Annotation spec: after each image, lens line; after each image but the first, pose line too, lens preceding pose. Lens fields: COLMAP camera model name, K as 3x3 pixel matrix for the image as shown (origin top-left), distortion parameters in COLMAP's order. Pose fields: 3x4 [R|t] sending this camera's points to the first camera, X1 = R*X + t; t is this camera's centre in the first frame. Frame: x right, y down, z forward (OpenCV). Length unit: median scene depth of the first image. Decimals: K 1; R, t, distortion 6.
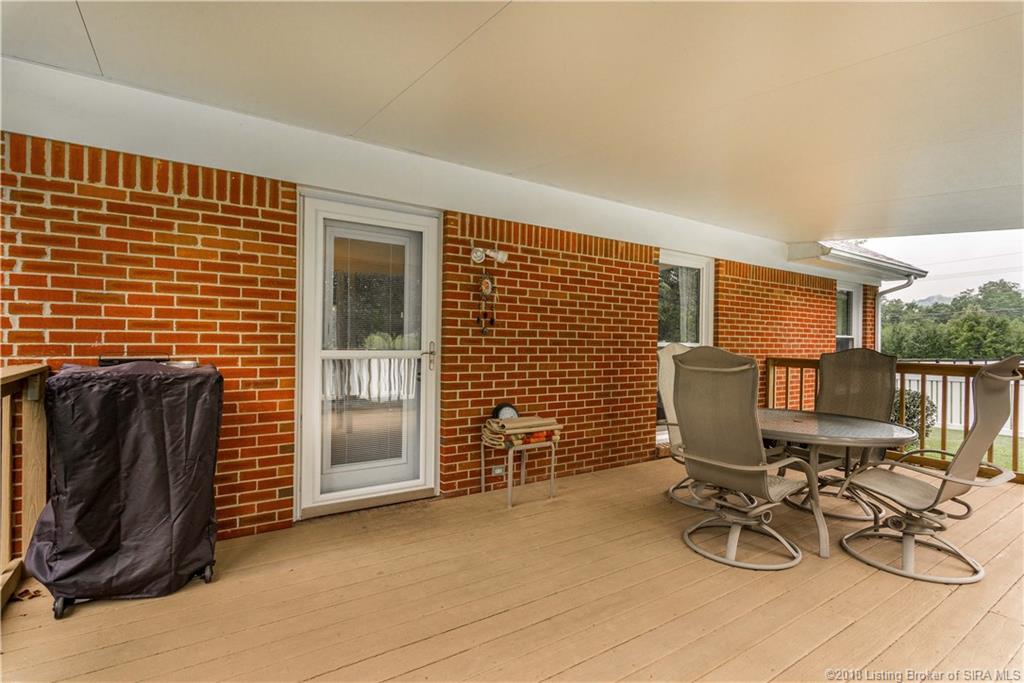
lens RADIAL K [[506.6, 0, 508.9], [0, 506.6, 343.3], [0, 0, 1]] dist [-0.000382, -0.000432]
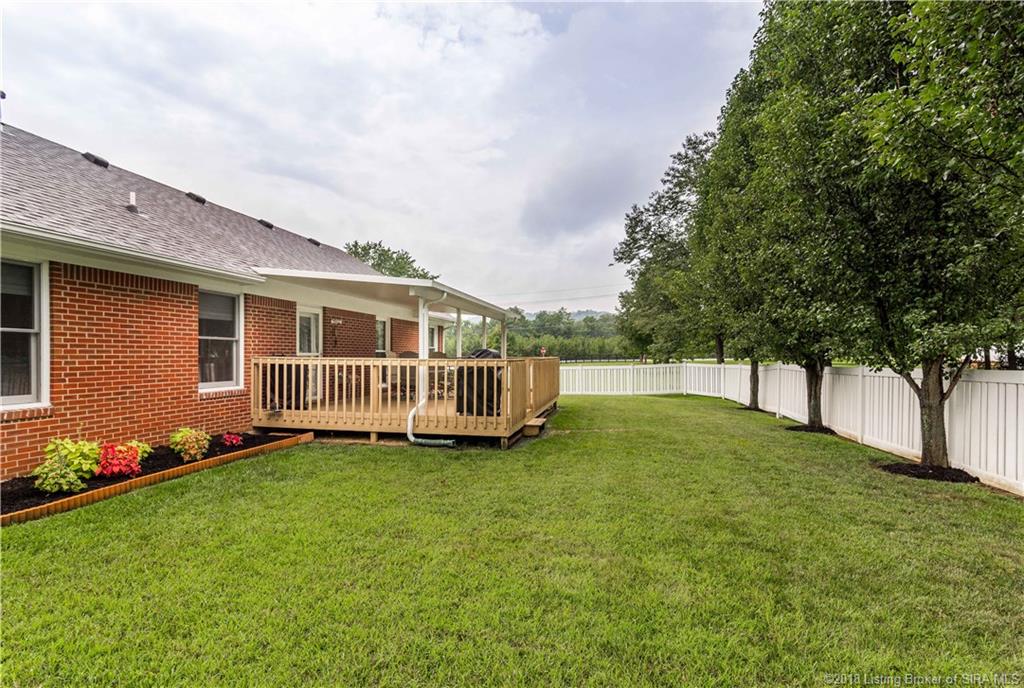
lens RADIAL K [[506.6, 0, 520.8], [0, 506.6, 354.5], [0, 0, 1]] dist [-0.000382, -0.000432]
pose [[0.713550, -0.009203, 0.700543, -0.078208], [0.005676, 0.999957, 0.007356, 0.000466], [-0.700581, -0.001273, 0.713572, -0.109832]]
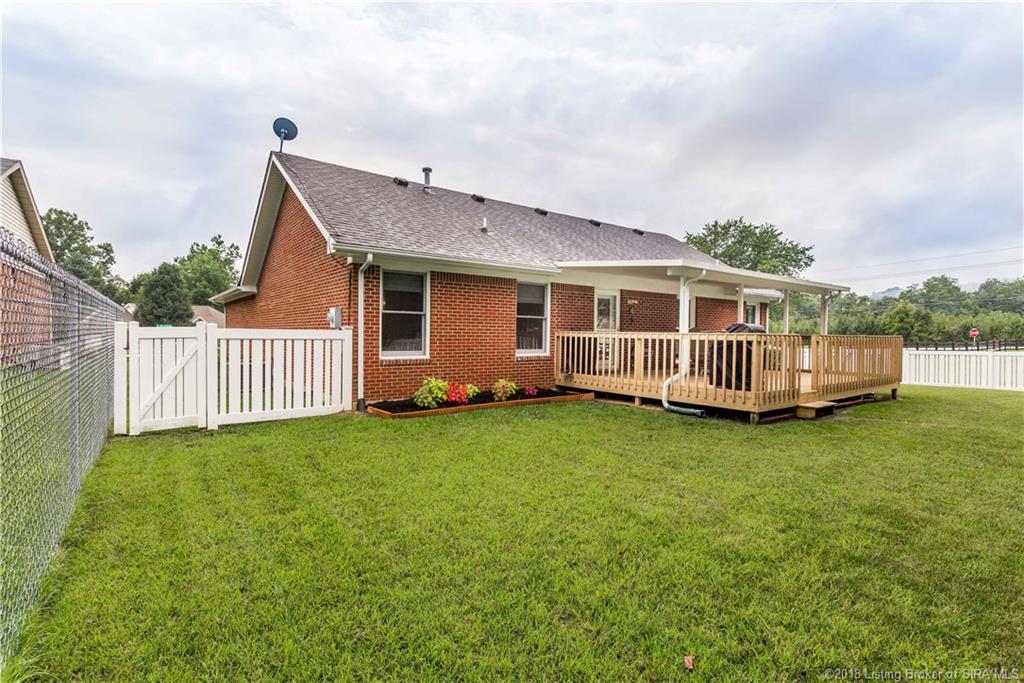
lens RADIAL K [[506.6, 0, 511.6], [0, 506.6, 337.2], [0, 0, 1]] dist [-0.000382, -0.000432]
pose [[0.998627, -0.000850, 0.052382, -0.059353], [0.000500, 0.999977, 0.006704, 0.002544], [-0.052387, -0.006668, 0.998605, -0.136768]]
